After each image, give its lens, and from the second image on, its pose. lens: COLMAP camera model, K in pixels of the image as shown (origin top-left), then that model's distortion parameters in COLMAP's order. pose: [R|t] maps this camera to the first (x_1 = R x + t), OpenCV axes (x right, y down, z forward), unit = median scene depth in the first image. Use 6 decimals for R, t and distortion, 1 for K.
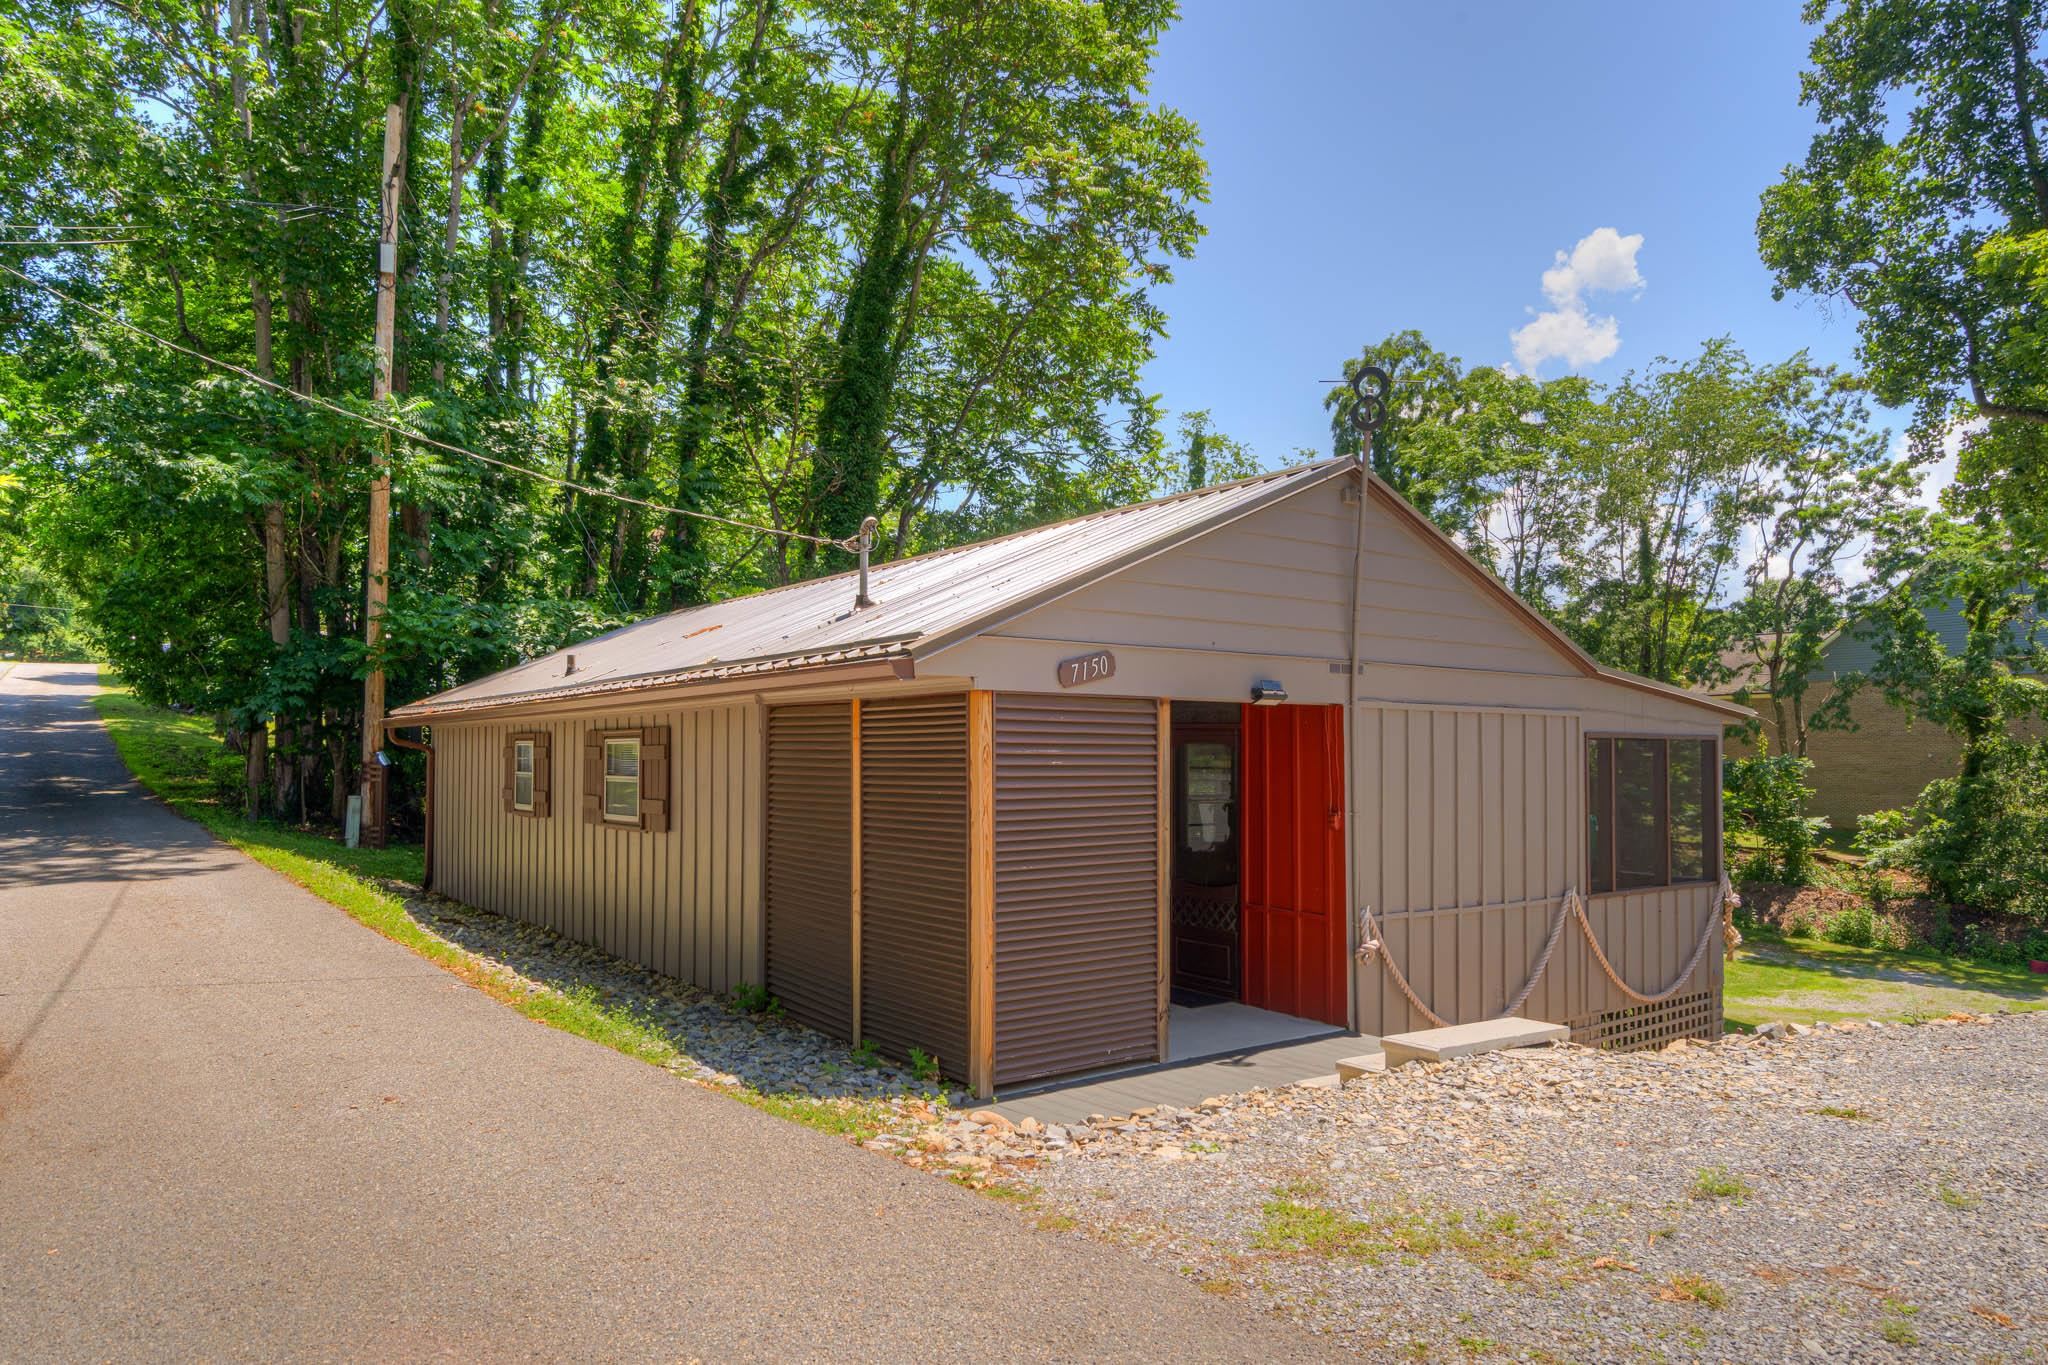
lens RADIAL K [[1391.6, 0, 1020.9], [0, 1391.6, 695.6], [0, 0, 1]] dist [0.008596, 0.003162]
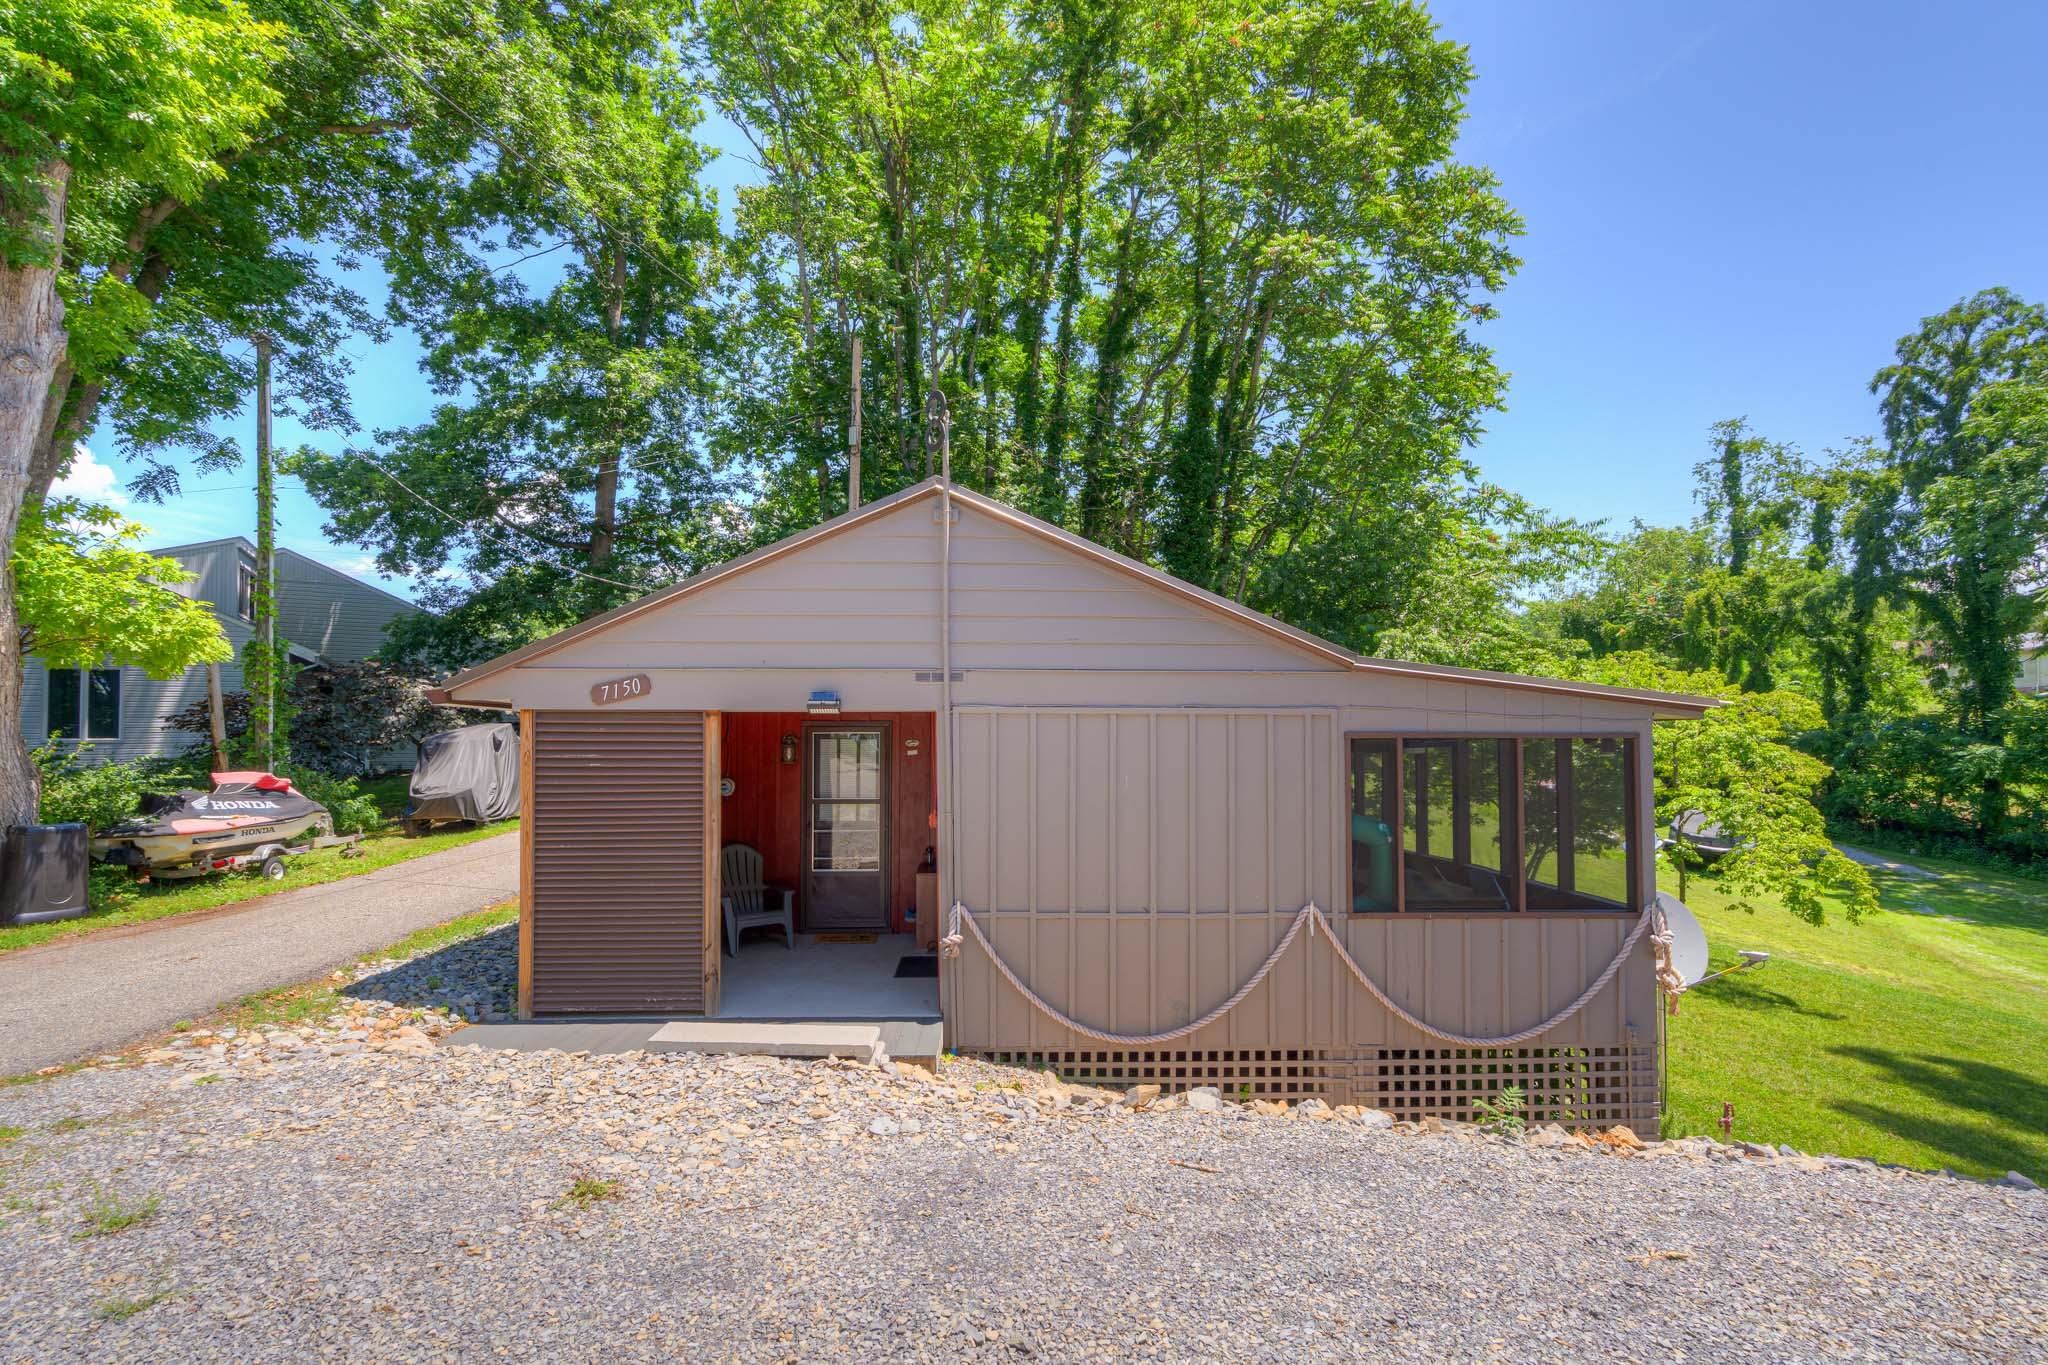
lens RADIAL K [[995.1, 0, 1025.2], [0, 995.1, 692.6], [0, 0, 1]] dist [-0.002057, 0.003583]
pose [[0.802357, -0.030849, -0.596047, 0.595376], [0.025059, 0.999524, -0.017998, 0.006040], [0.596319, -0.000496, 0.802748, 0.340169]]
